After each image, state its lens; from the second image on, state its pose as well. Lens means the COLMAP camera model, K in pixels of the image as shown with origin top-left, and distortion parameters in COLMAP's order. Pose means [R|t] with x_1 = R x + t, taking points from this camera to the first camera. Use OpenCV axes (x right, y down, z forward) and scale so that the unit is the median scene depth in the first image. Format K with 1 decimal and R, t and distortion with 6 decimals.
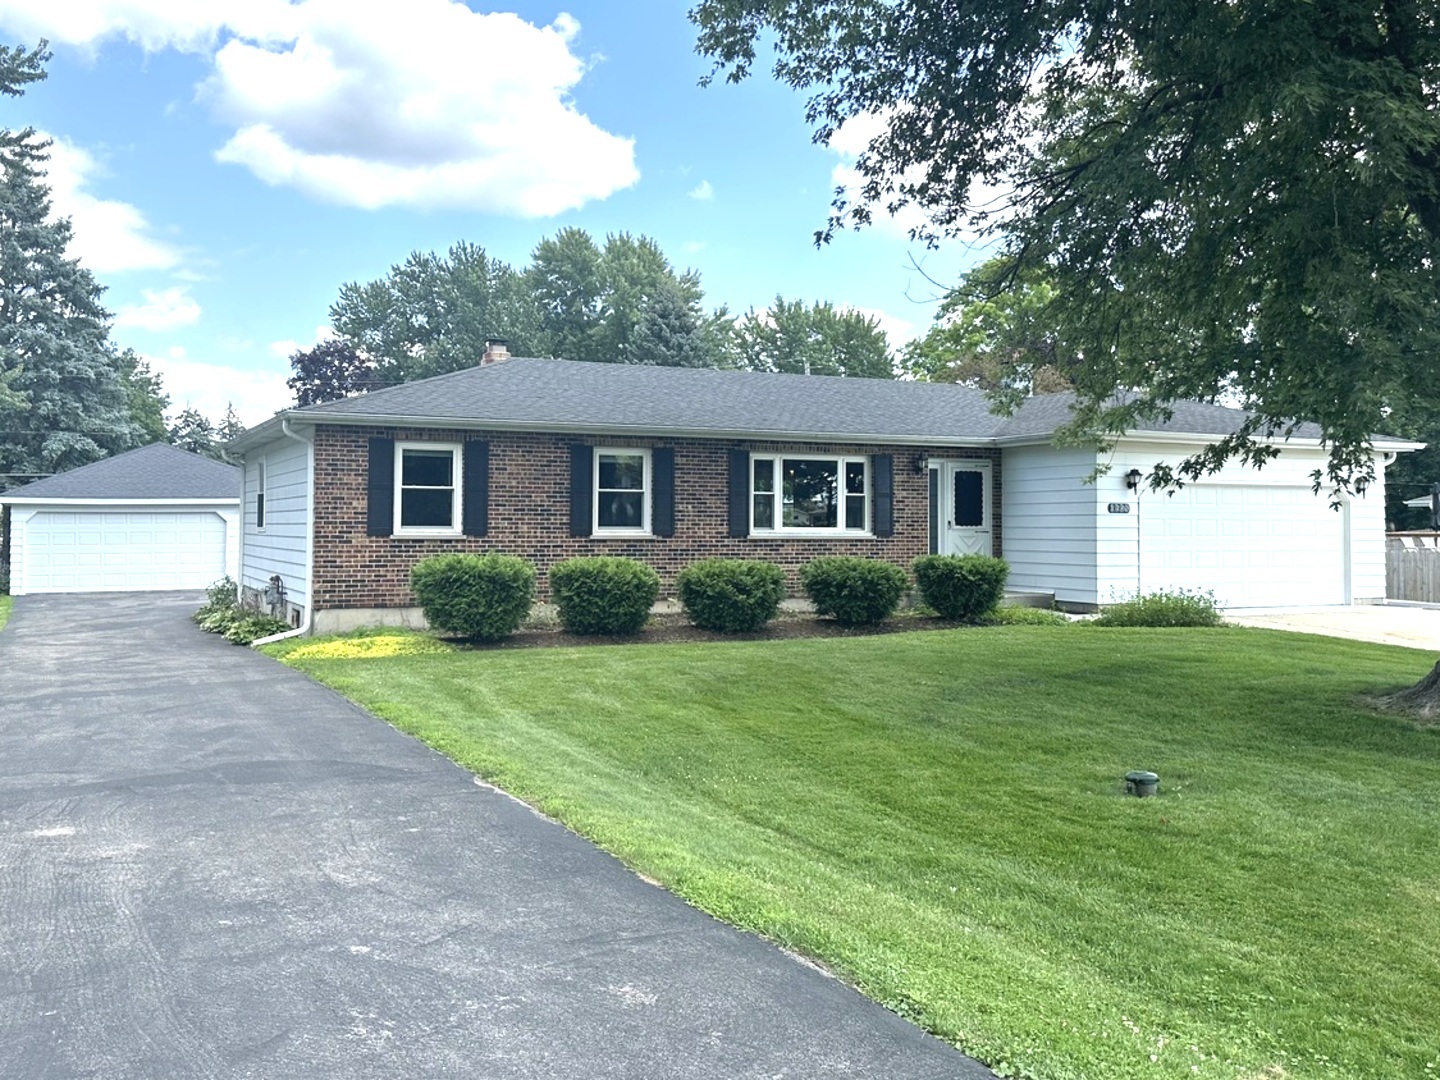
lens RADIAL K [[1305.2, 0, 718.5], [0, 1305.2, 534.9], [0, 0, 1]] dist [0.080104, 0.000426]
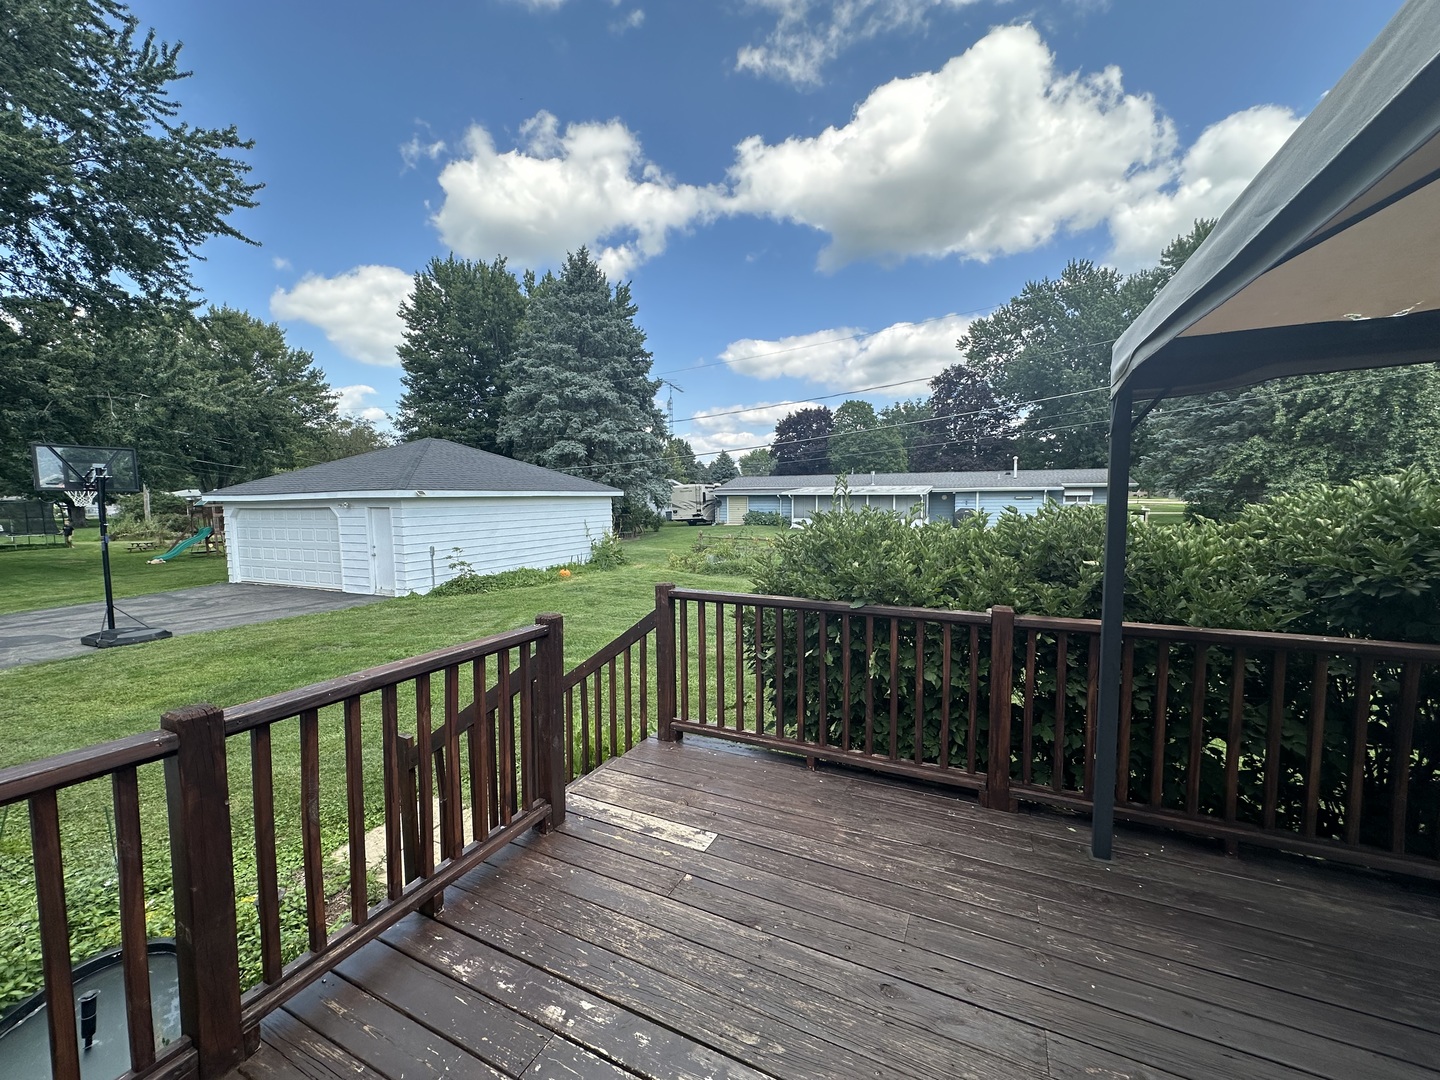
lens RADIAL K [[577.8, 0, 715.9], [0, 577.8, 535.9], [0, 0, 1]] dist [-0.002943, -0.000276]
pose [[0.600046, 0.040233, -0.798953, 0.052090], [0.011041, 0.998223, 0.058559, -0.009639], [0.799890, -0.043960, 0.598535, 0.539321]]
